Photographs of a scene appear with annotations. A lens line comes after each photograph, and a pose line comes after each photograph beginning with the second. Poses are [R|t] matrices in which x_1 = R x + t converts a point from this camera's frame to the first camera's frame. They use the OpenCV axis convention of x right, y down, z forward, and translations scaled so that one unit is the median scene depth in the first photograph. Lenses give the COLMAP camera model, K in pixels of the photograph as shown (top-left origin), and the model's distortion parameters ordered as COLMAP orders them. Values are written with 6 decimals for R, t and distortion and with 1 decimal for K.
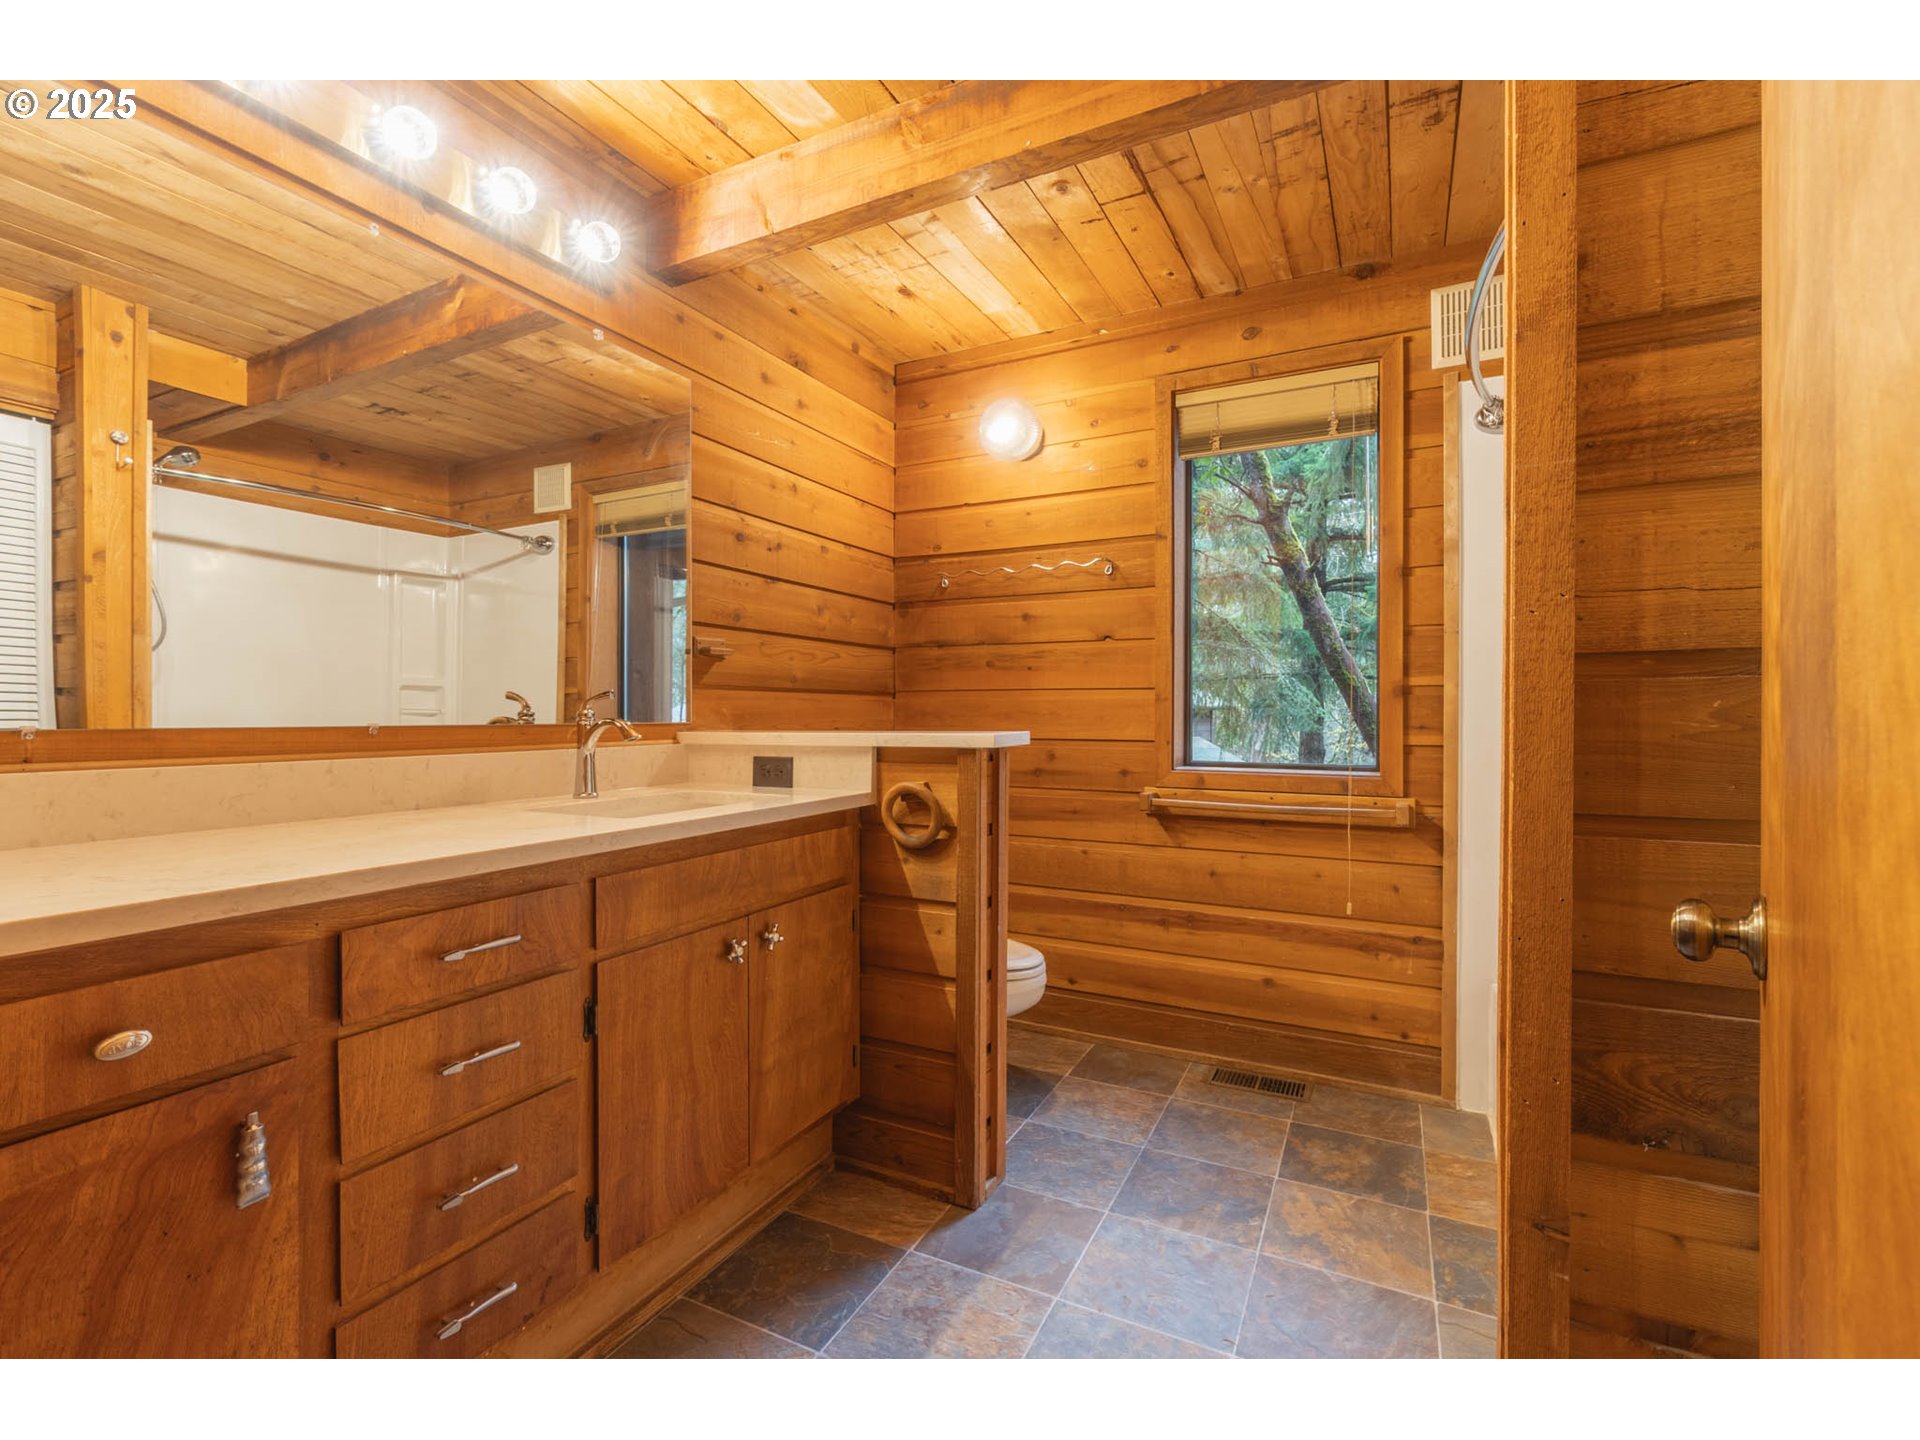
lens RADIAL K [[852.0, 0, 960.0], [0, 852.0, 720.0], [0, 0, 1]] dist [-0.001689, -0.000882]
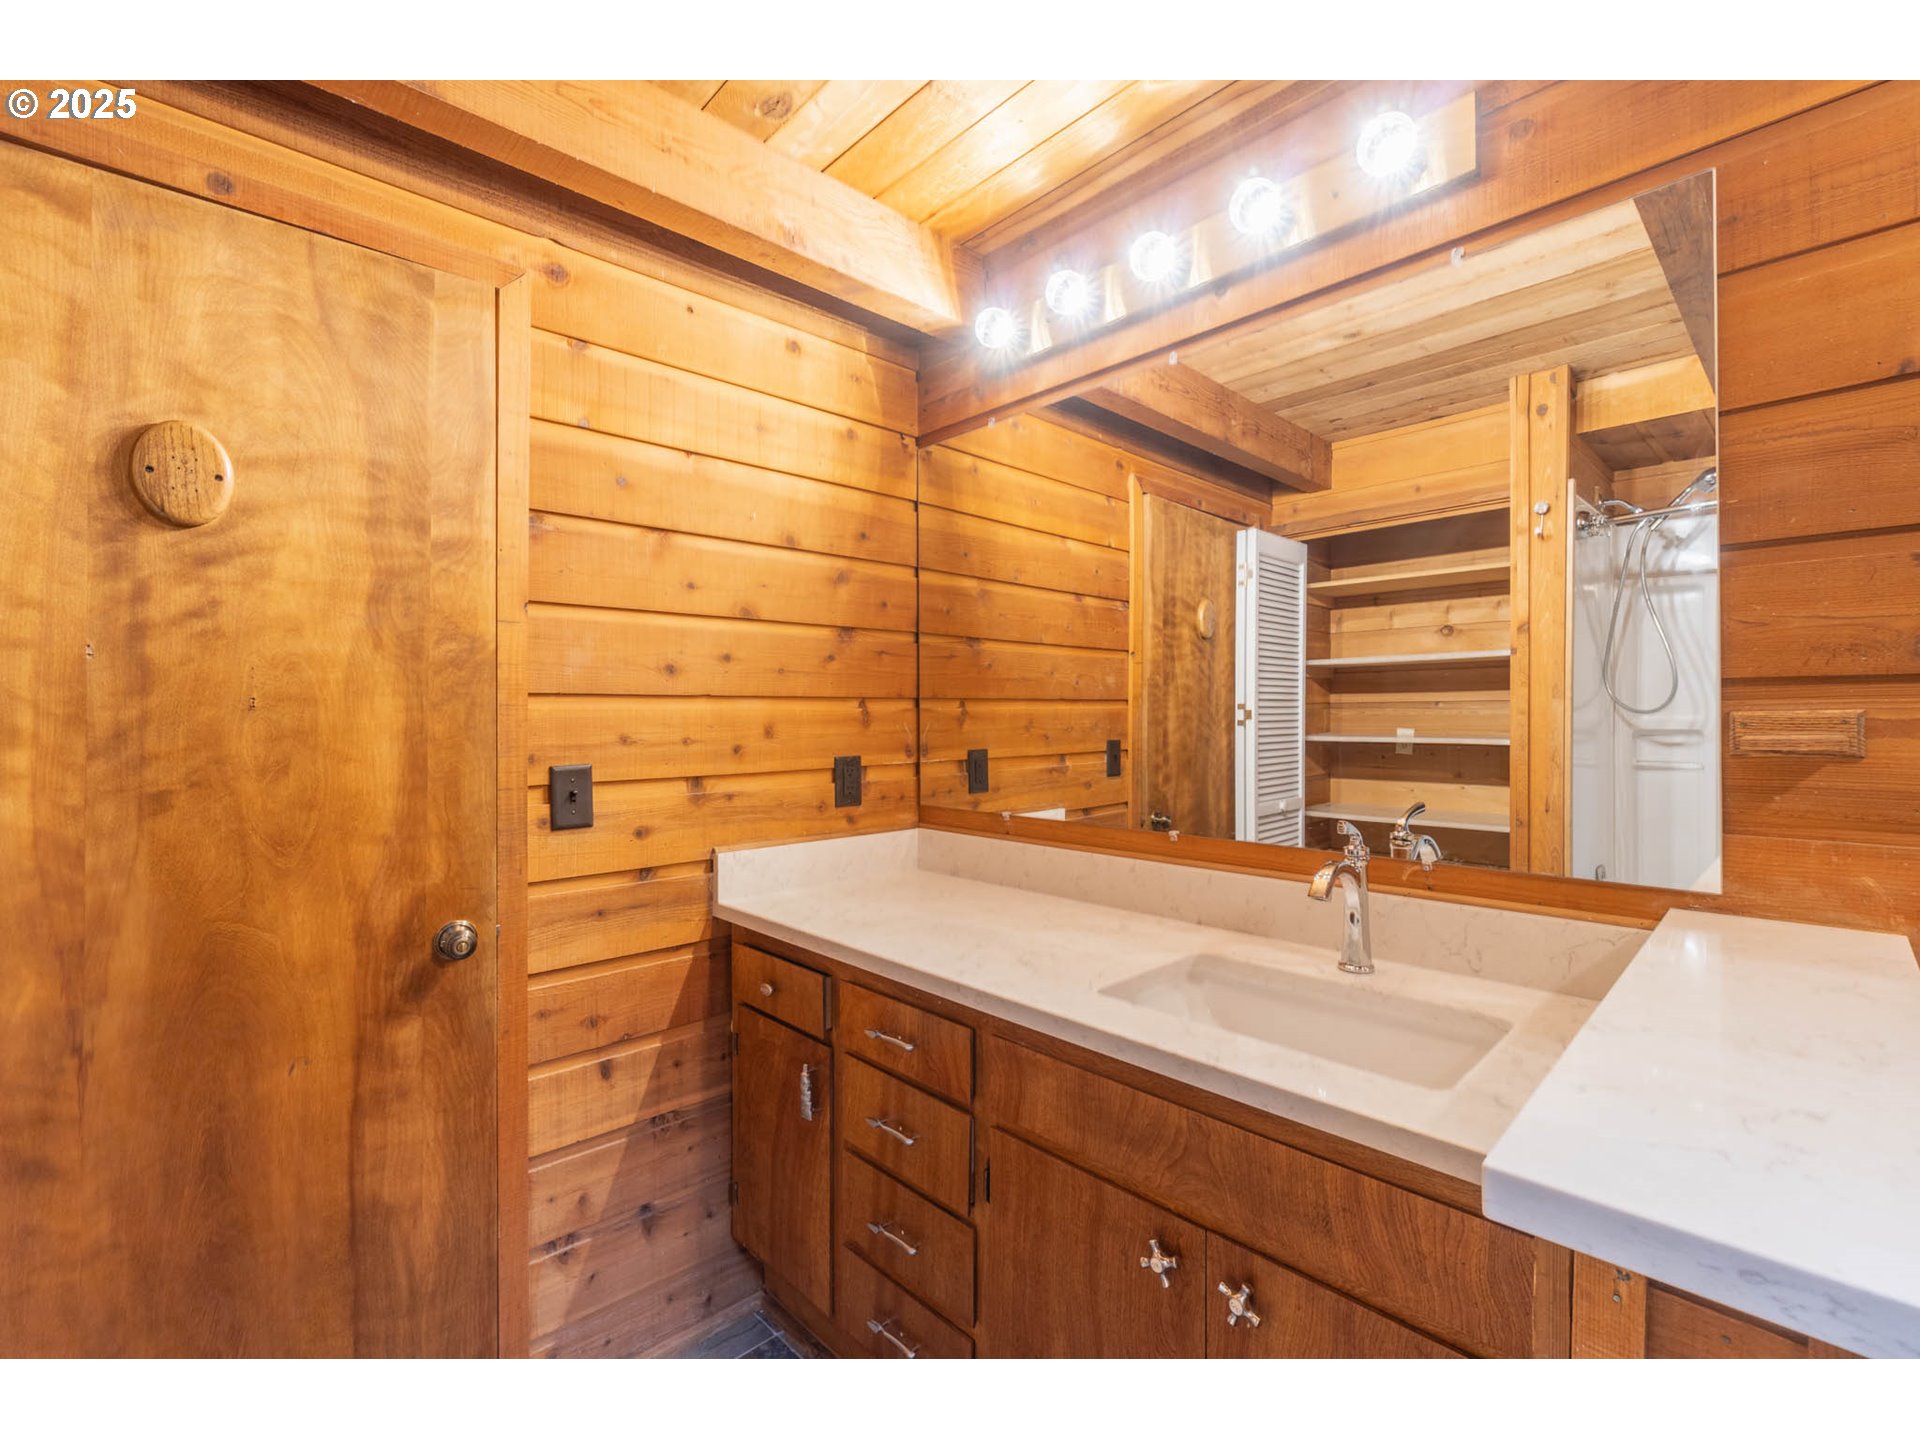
lens RADIAL K [[852.0, 0, 960.0], [0, 852.0, 720.0], [0, 0, 1]] dist [-0.001689, -0.000882]
pose [[-0.328387, 0.000252, -0.944543, 0.419018], [-0.006777, 0.999974, 0.002622, -0.143360], [0.944519, 0.007262, -0.328376, 1.155864]]
